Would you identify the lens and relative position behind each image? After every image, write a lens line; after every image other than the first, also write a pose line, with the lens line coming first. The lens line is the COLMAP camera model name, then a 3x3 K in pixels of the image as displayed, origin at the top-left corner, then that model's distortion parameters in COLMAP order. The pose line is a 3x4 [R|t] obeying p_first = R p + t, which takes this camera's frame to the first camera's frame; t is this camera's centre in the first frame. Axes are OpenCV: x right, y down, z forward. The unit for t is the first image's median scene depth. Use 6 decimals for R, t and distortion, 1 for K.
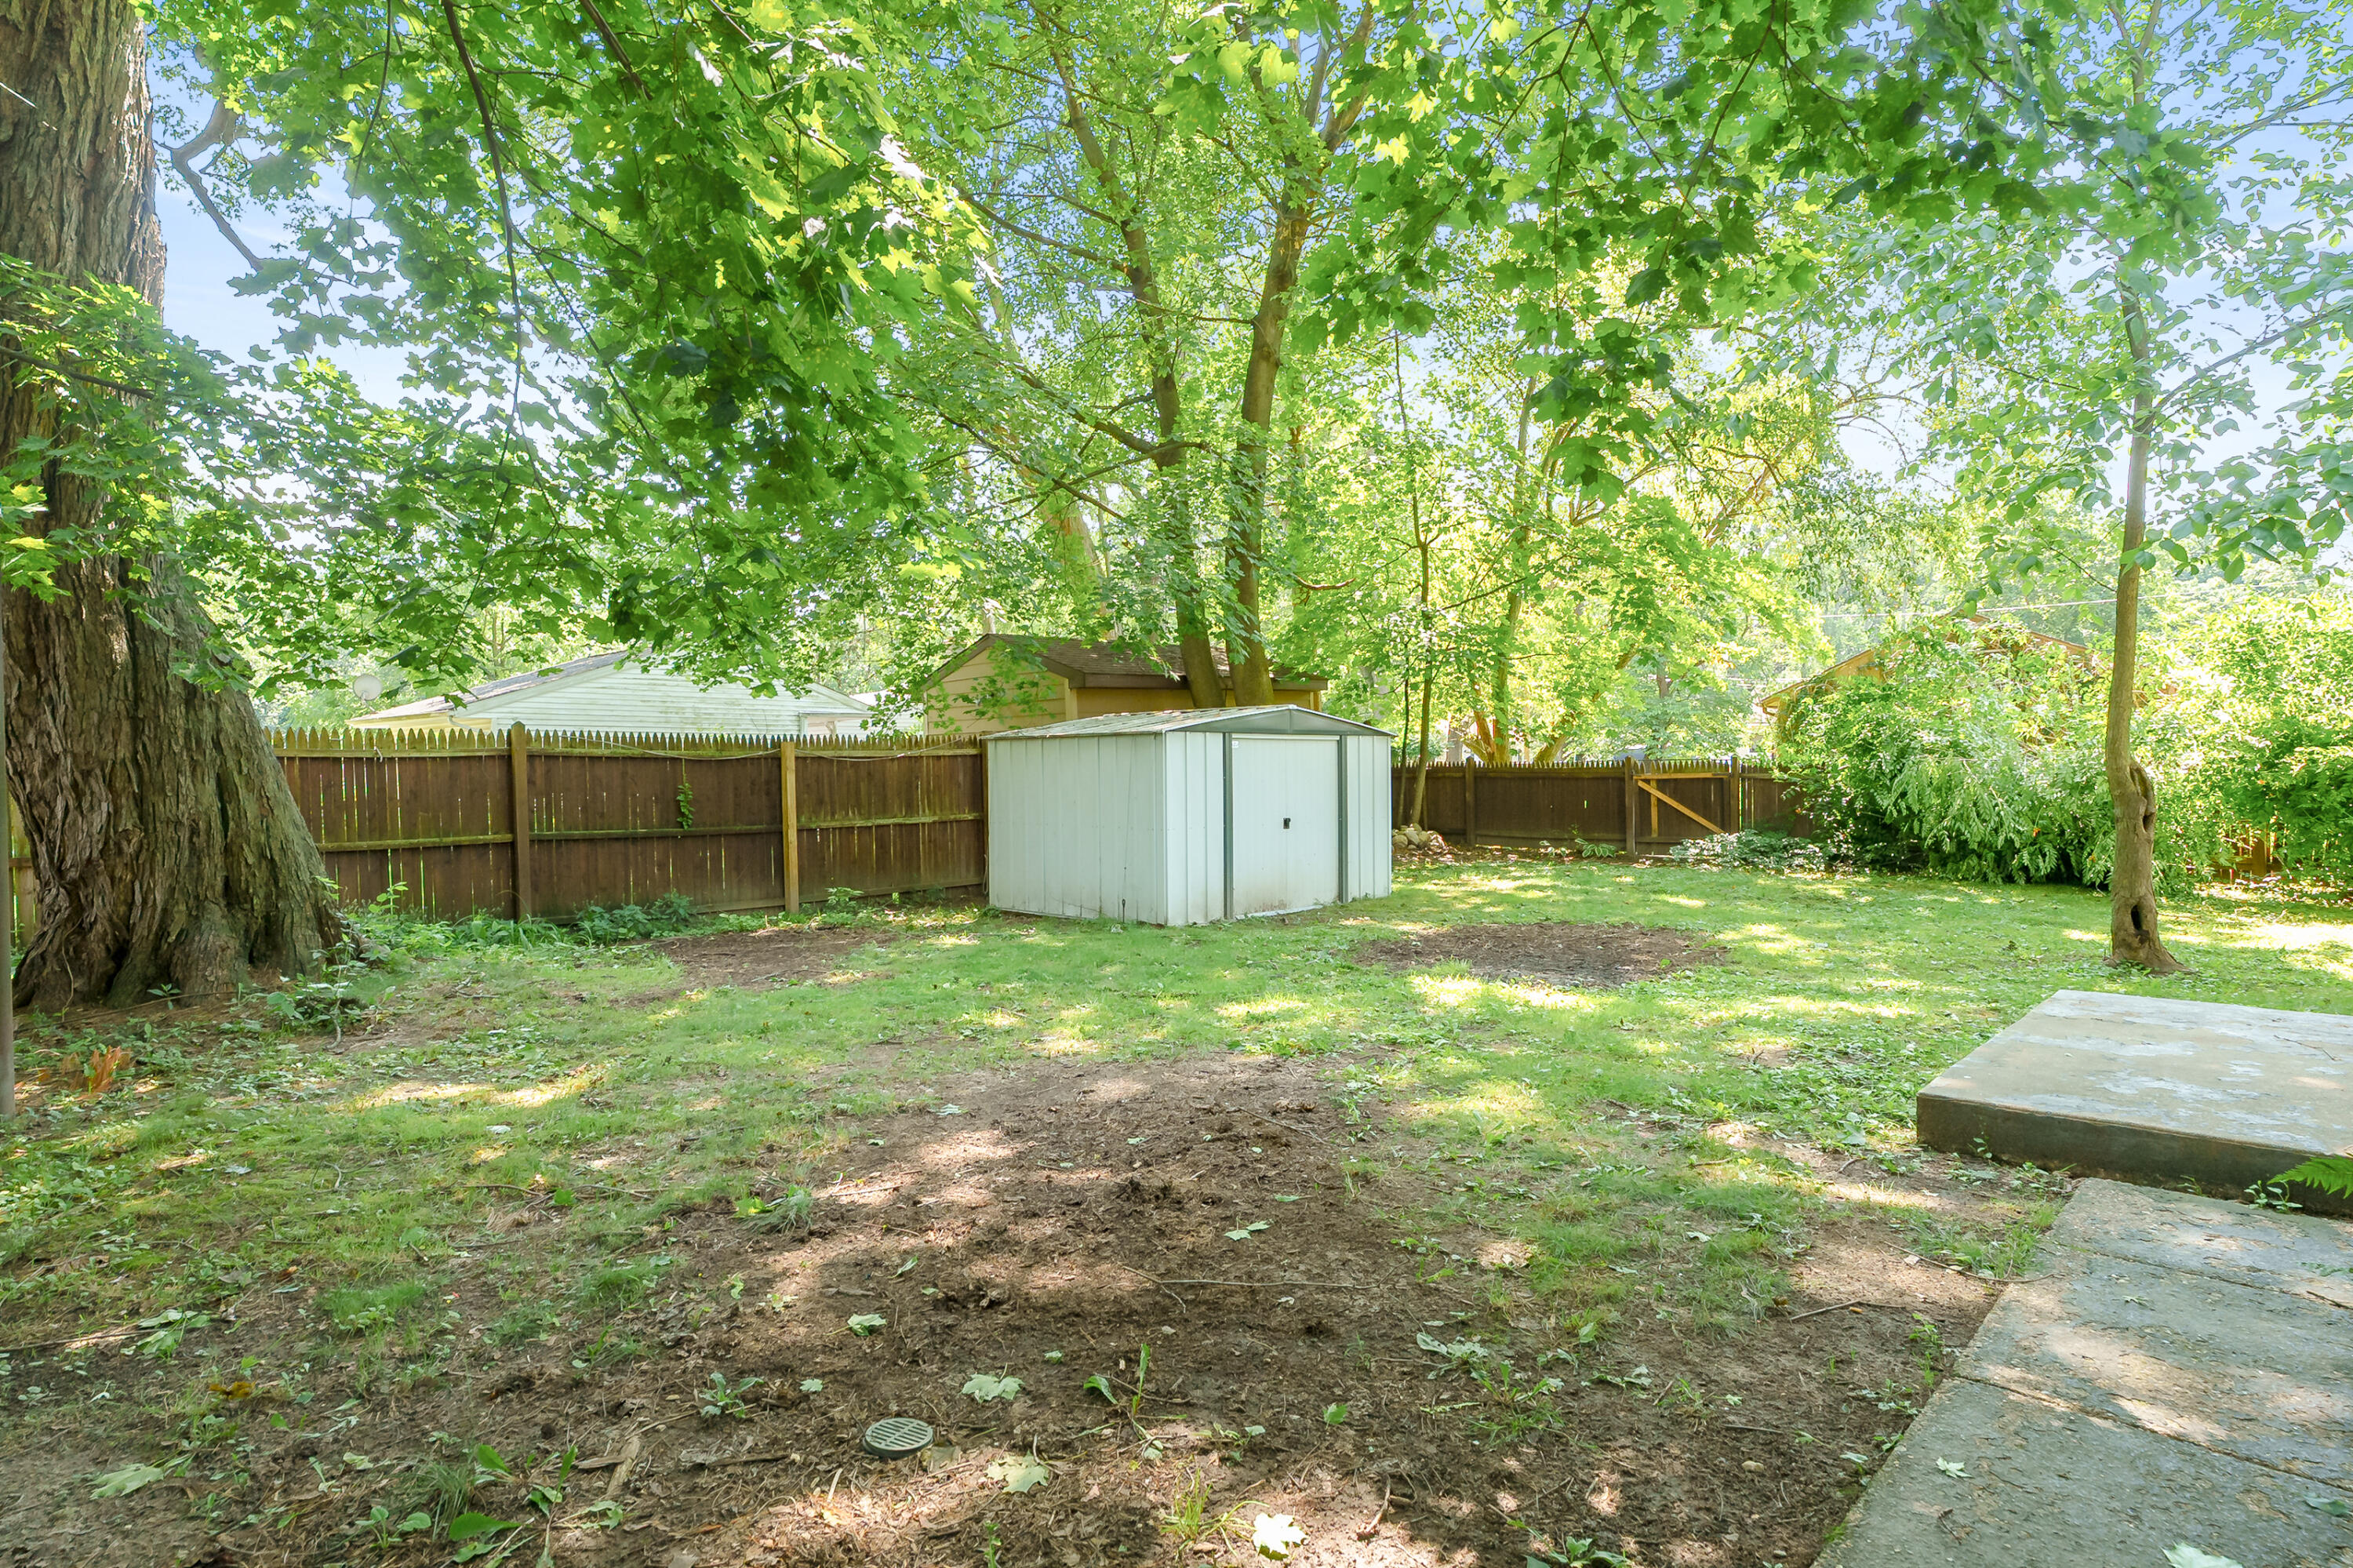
lens RADIAL K [[1270.9, 0, 1172.6], [0, 1270.9, 776.5], [0, 0, 1]] dist [0.002331, 0.000103]
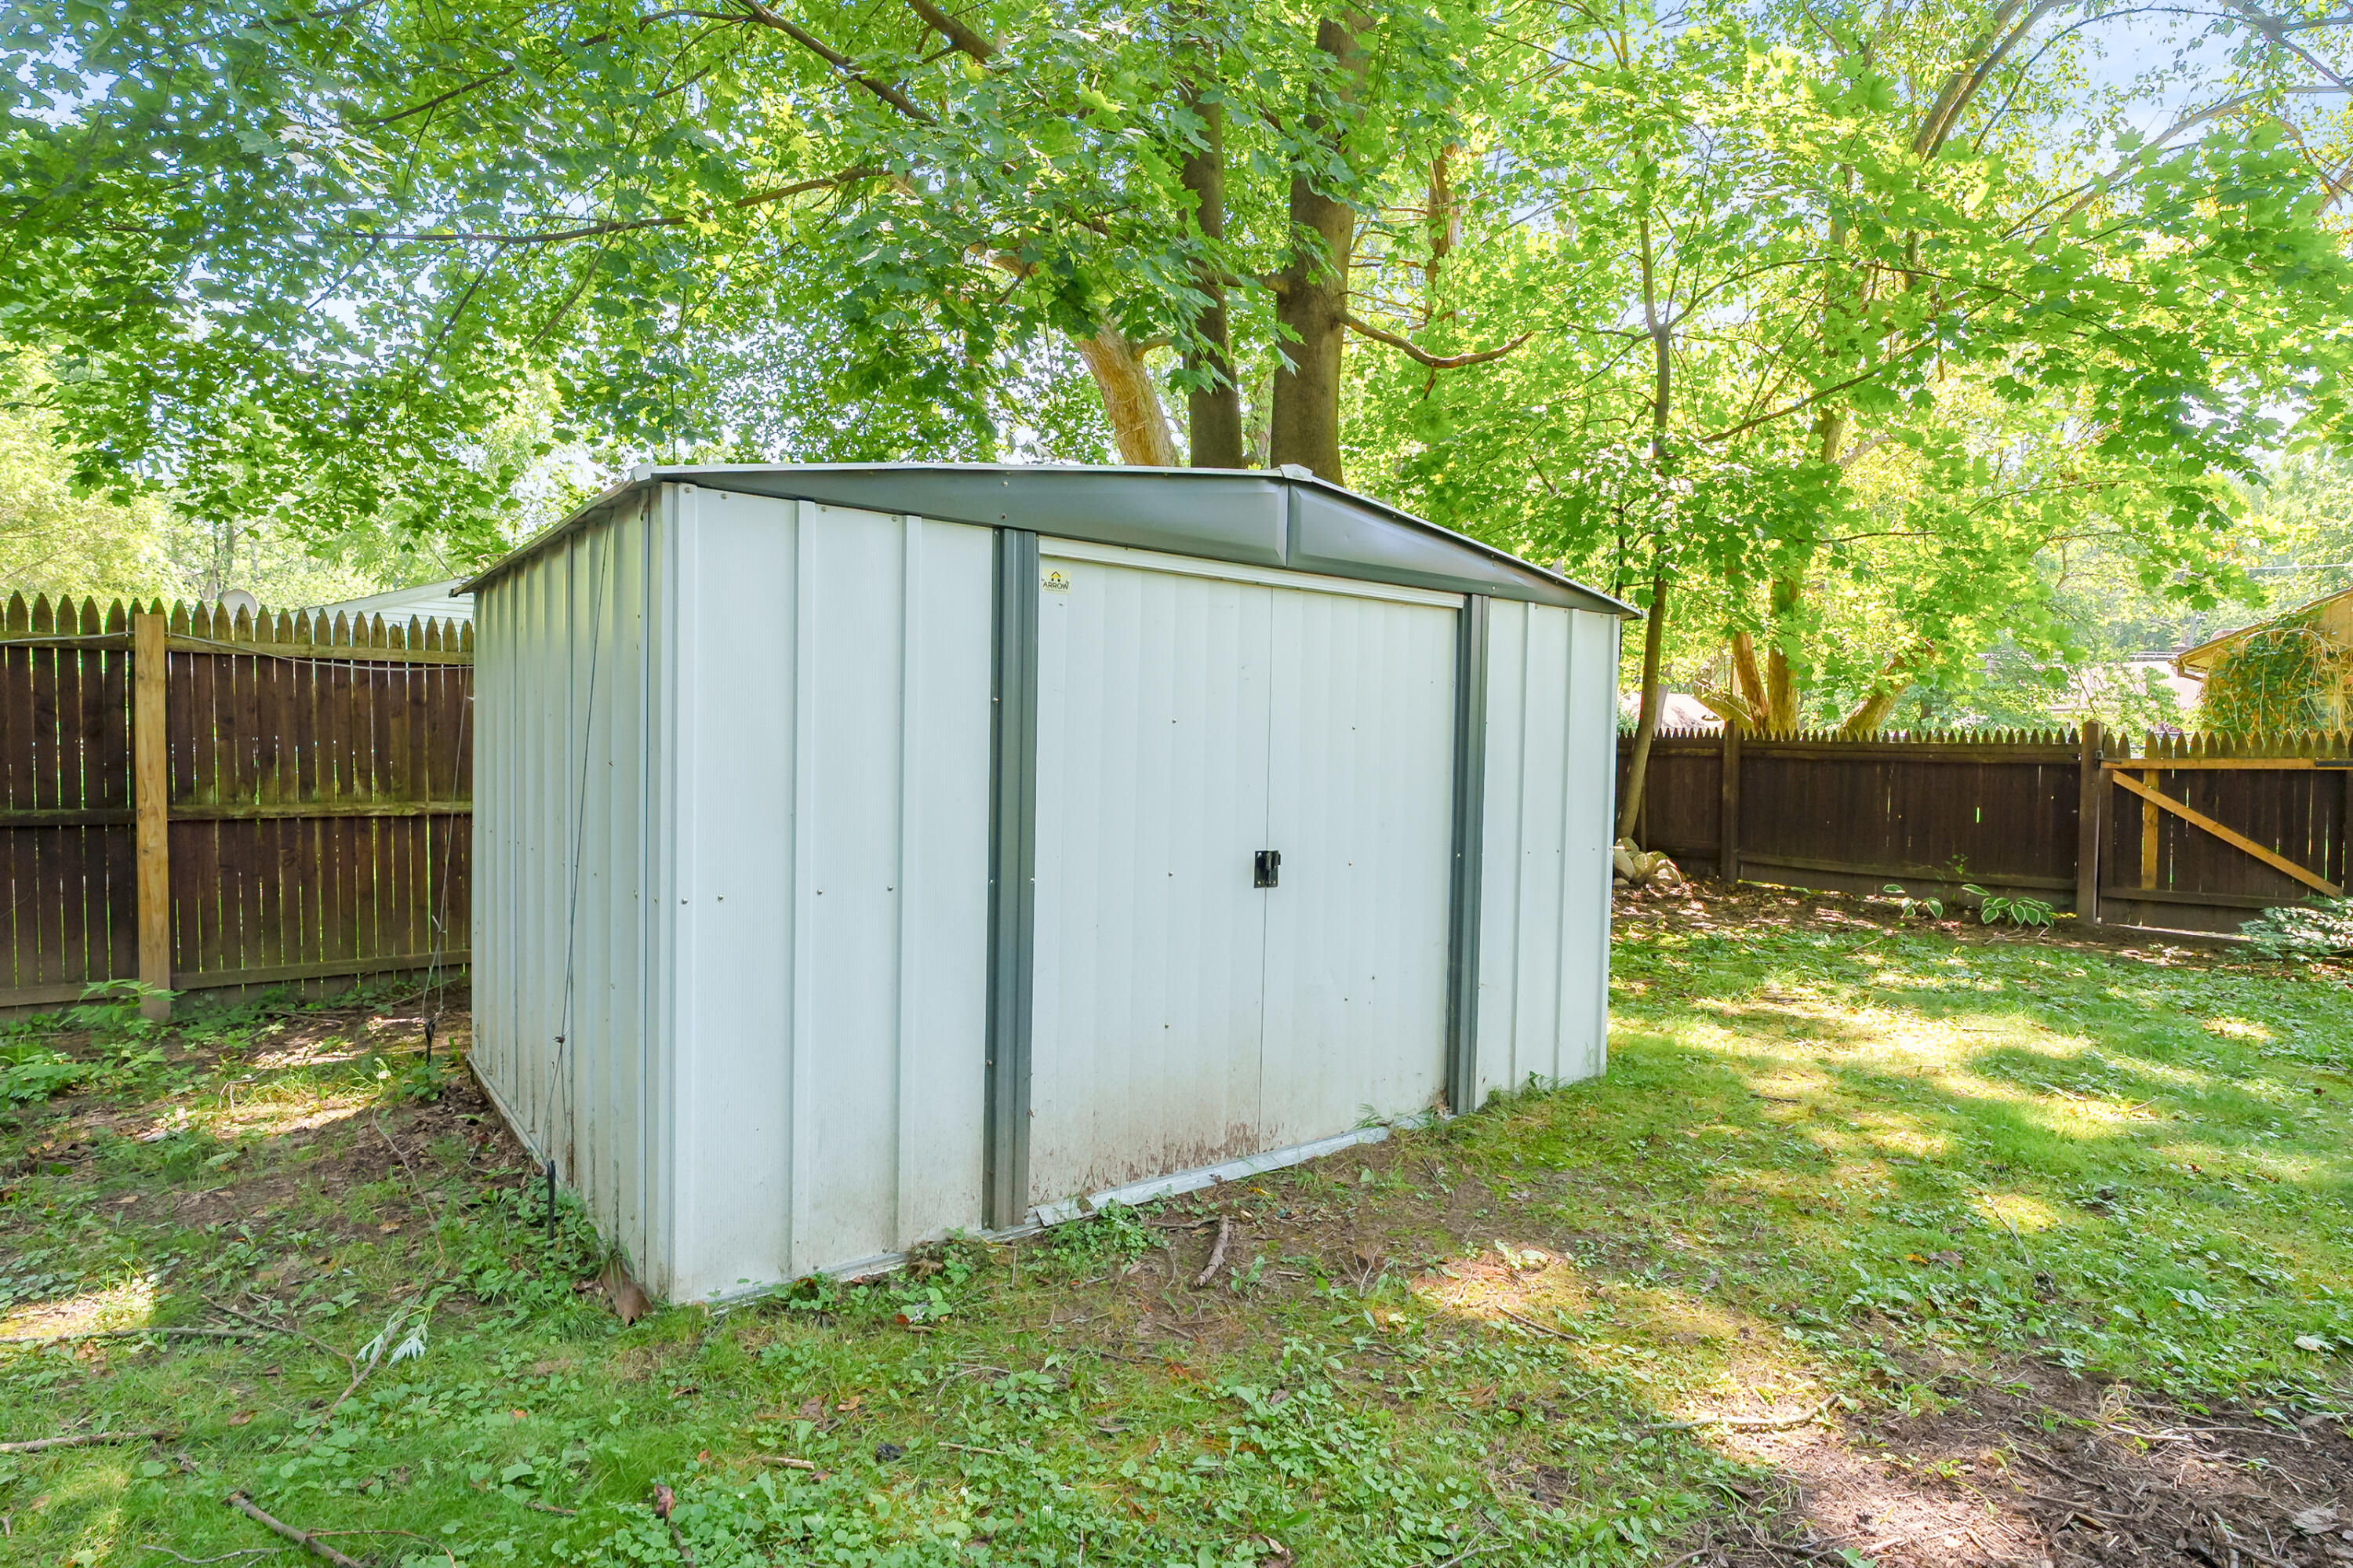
lens RADIAL K [[1270.9, 0, 1181.1], [0, 1270.9, 796.1], [0, 0, 1]] dist [0.002331, 0.000103]
pose [[0.992322, 0.034123, -0.118882, 0.070516], [-0.030242, 0.998954, 0.034299, 0.006727], [0.119928, -0.030440, 0.992316, 0.472219]]
